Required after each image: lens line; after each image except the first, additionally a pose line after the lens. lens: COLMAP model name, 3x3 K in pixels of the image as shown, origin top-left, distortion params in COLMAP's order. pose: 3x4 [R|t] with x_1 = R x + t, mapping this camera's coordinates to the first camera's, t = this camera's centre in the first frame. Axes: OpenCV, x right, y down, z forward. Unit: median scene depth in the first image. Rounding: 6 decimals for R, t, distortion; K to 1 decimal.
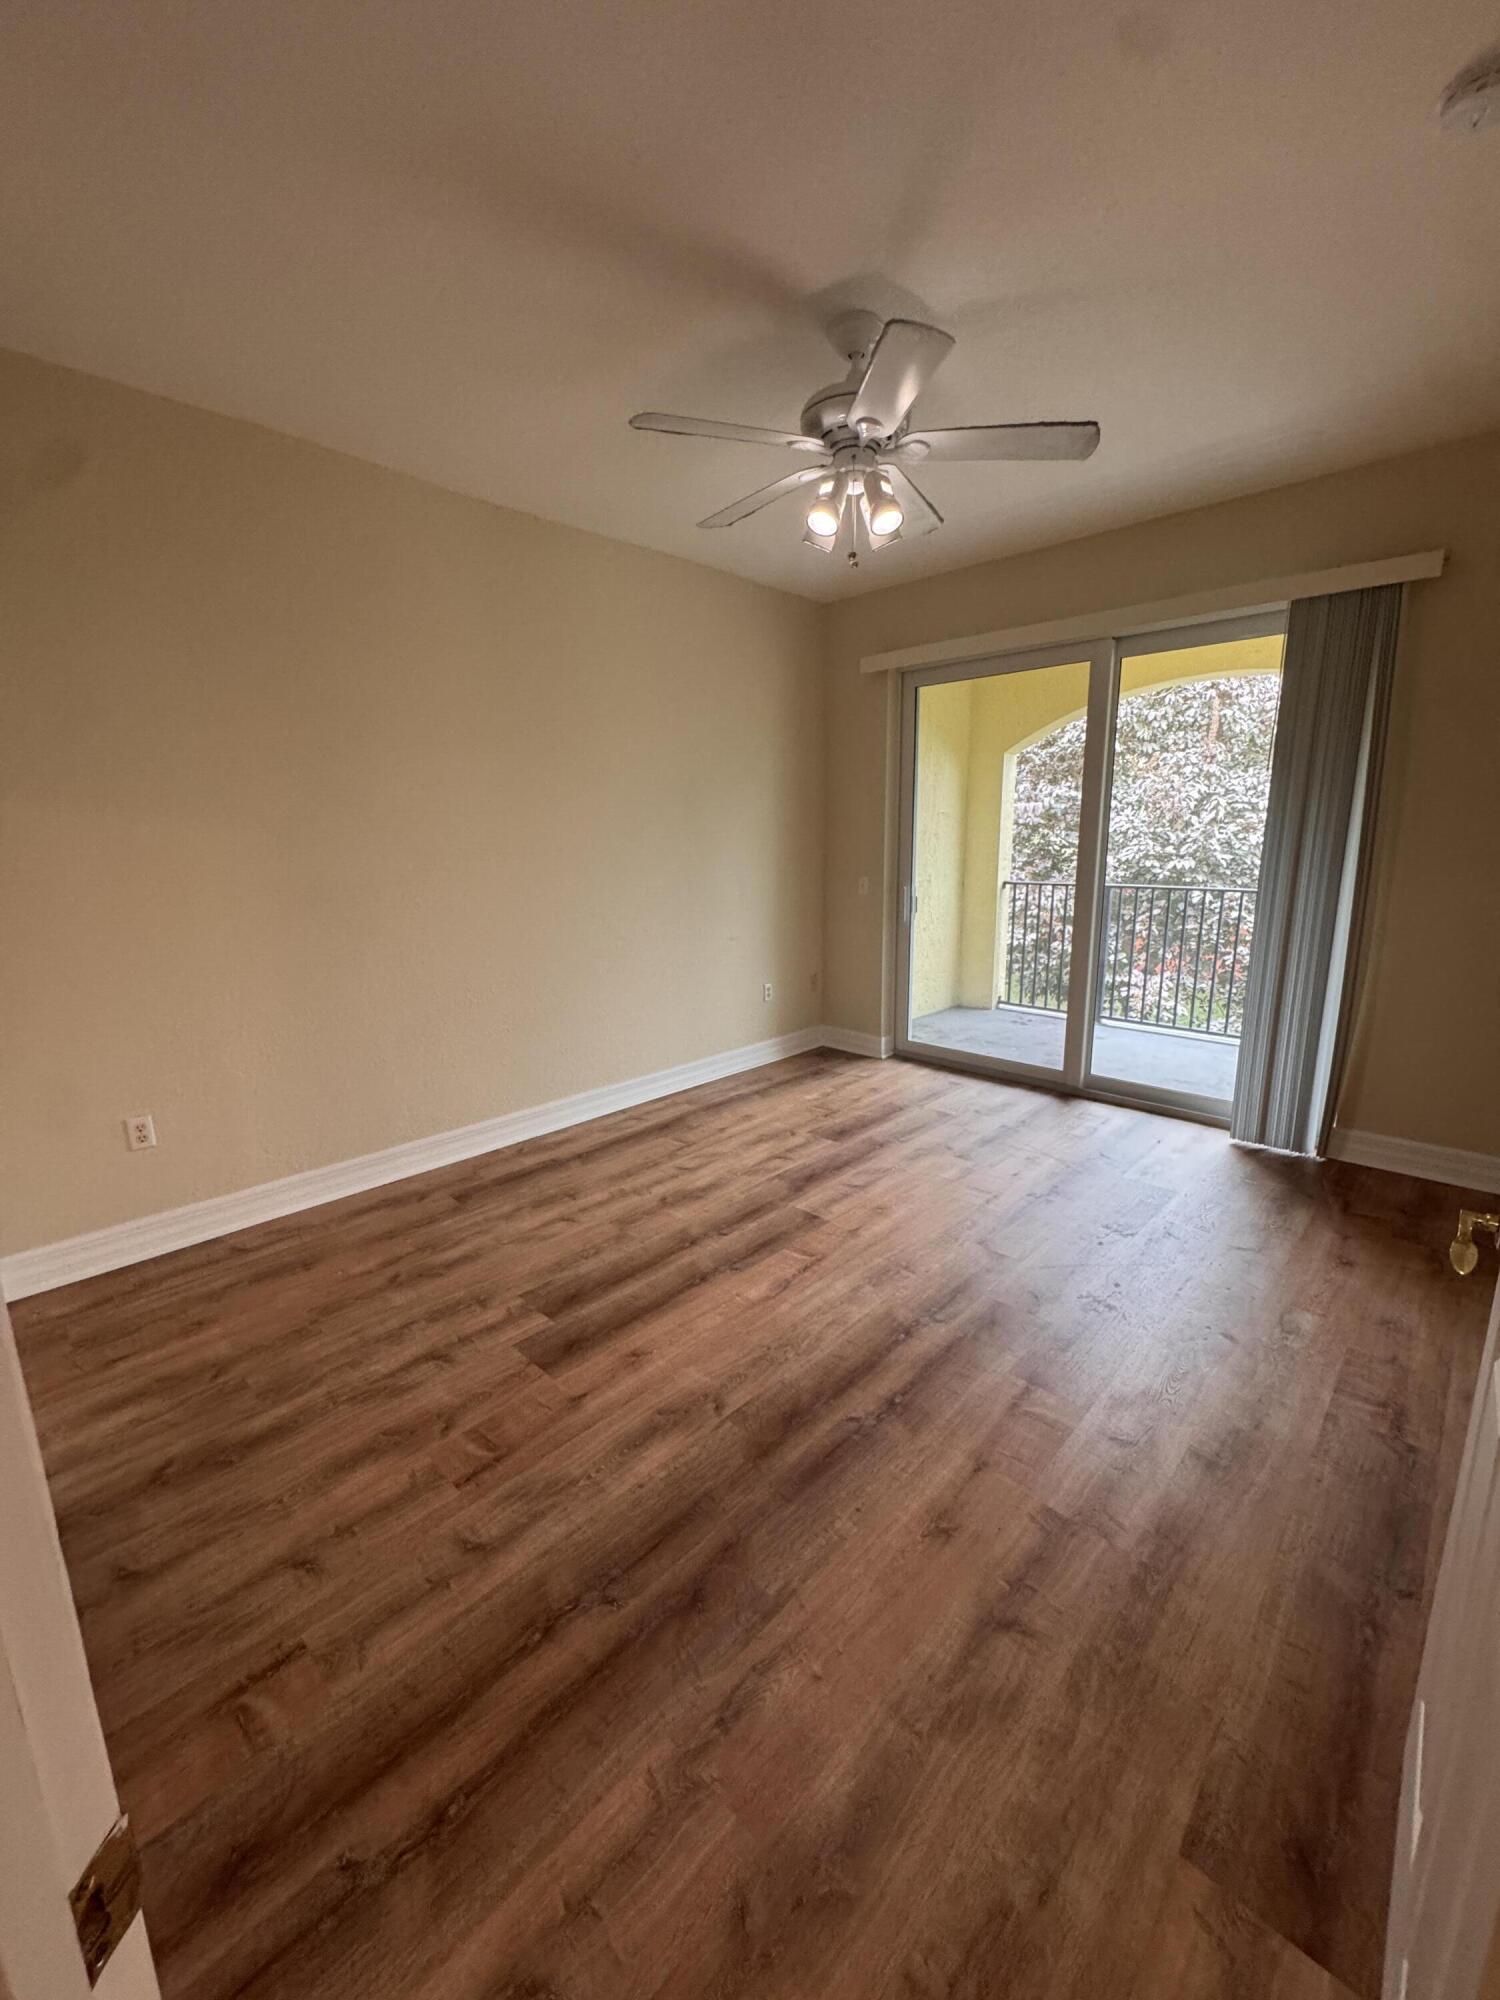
lens RADIAL K [[800.7, 0, 747.7], [0, 800.7, 996.3], [0, 0, 1]] dist [-0.002508, -0.000249]
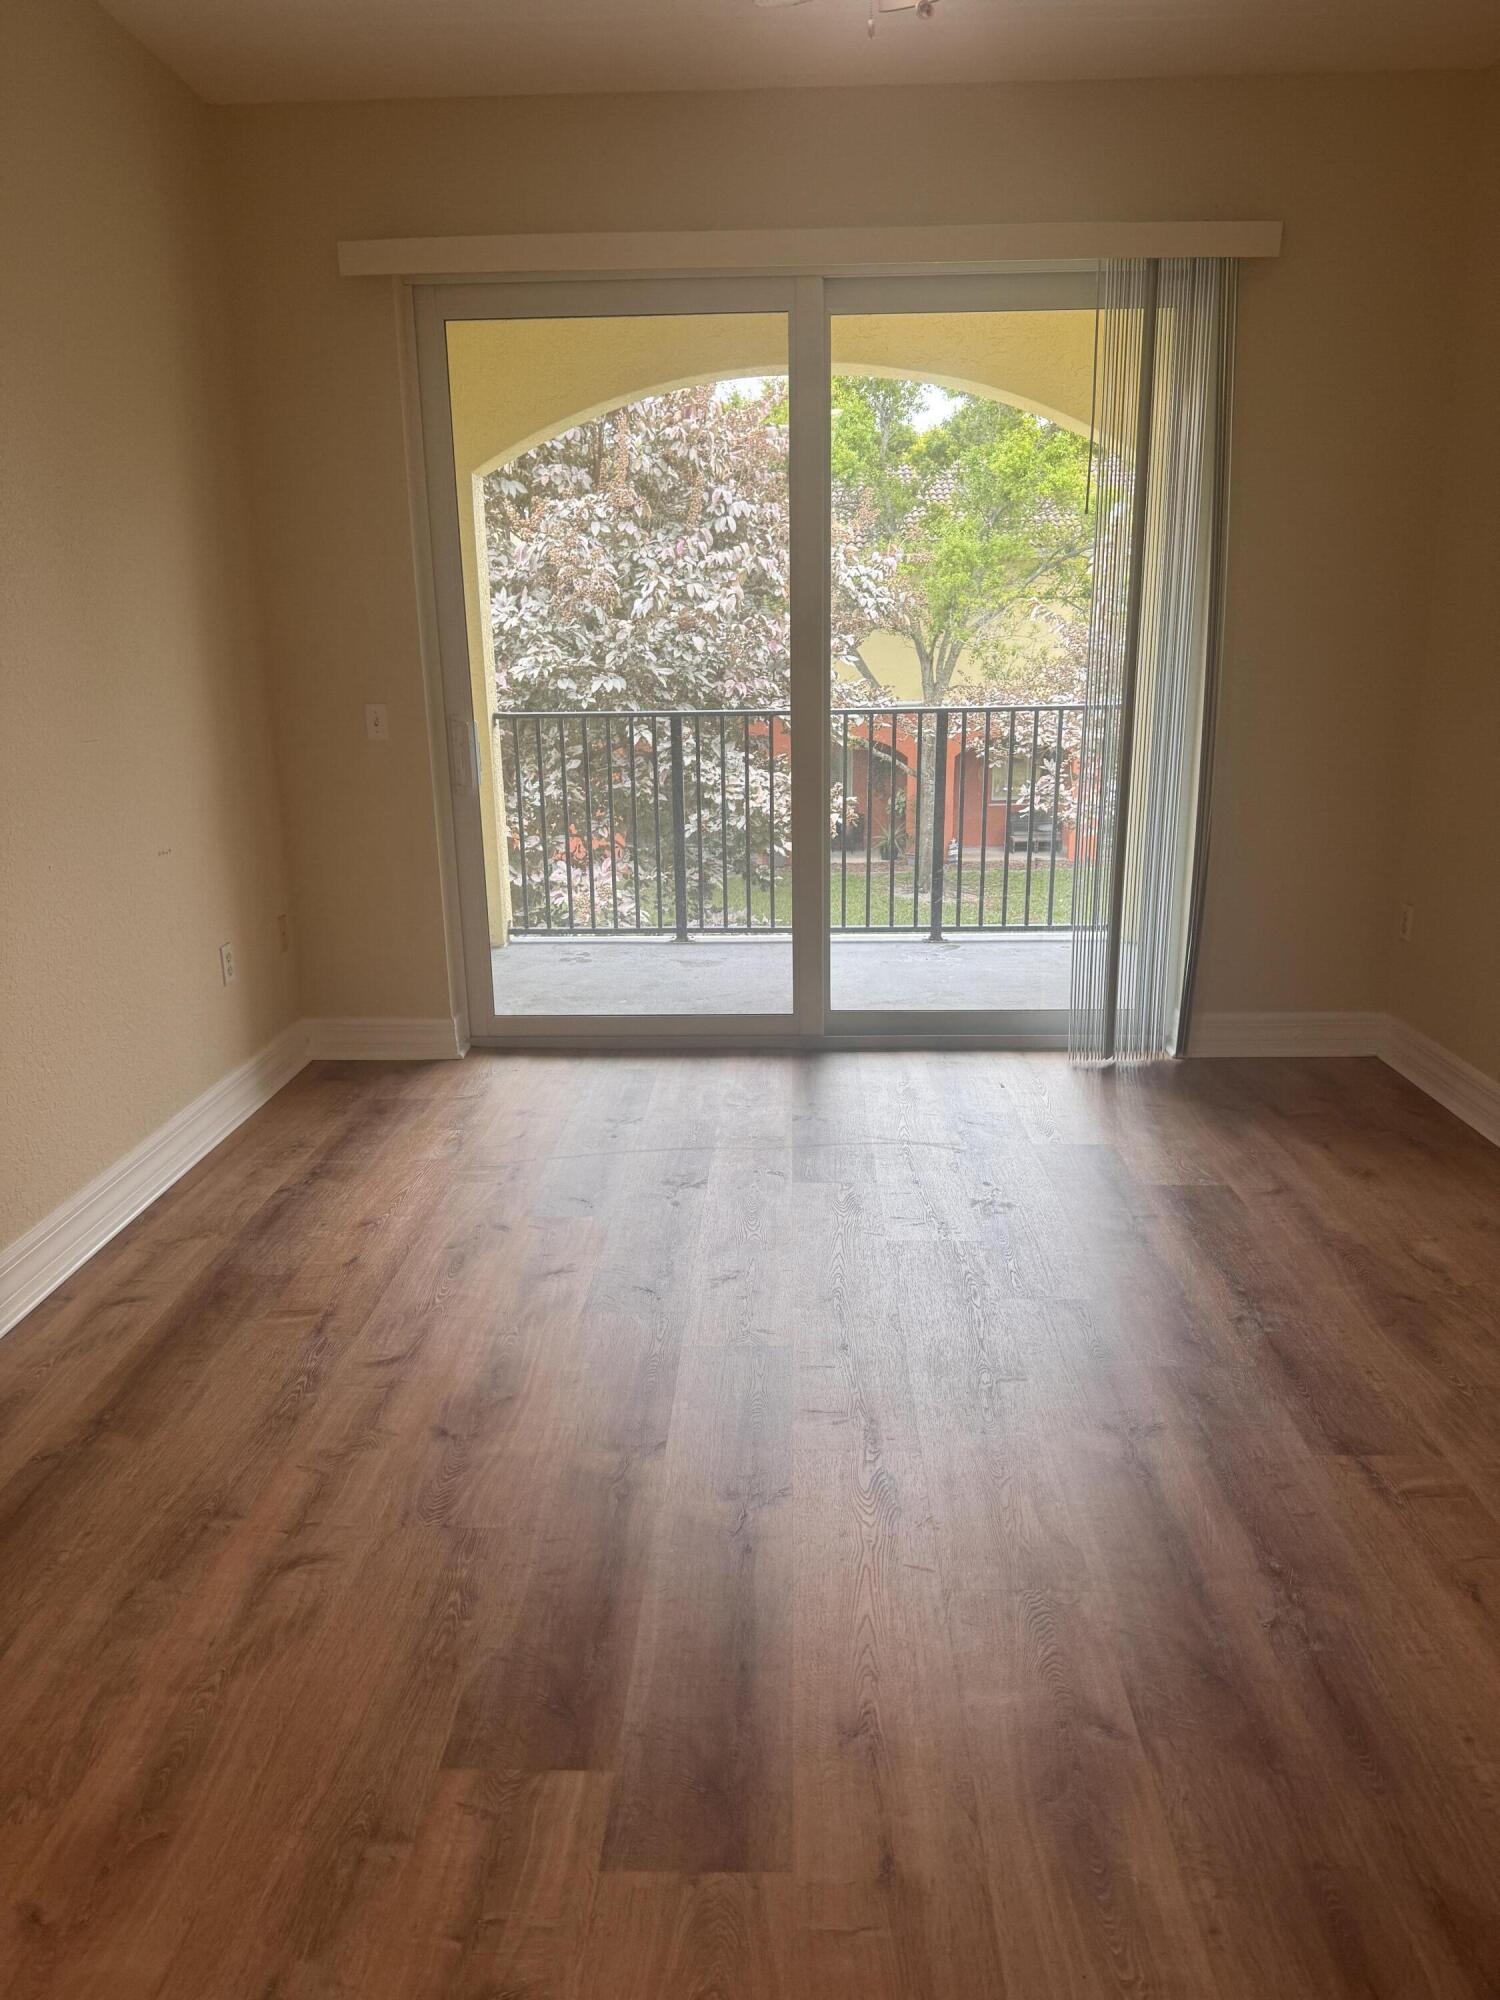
lens RADIAL K [[1427.6, 0, 750.0], [0, 1427.6, 1000.6], [0, 0, 1]] dist [0.009001, -0.016175]
pose [[0.745949, -0.166668, 0.644811, -0.321936], [0.141141, 0.985751, 0.091514, -0.019501], [-0.650875, 0.022744, 0.758844, 0.213297]]
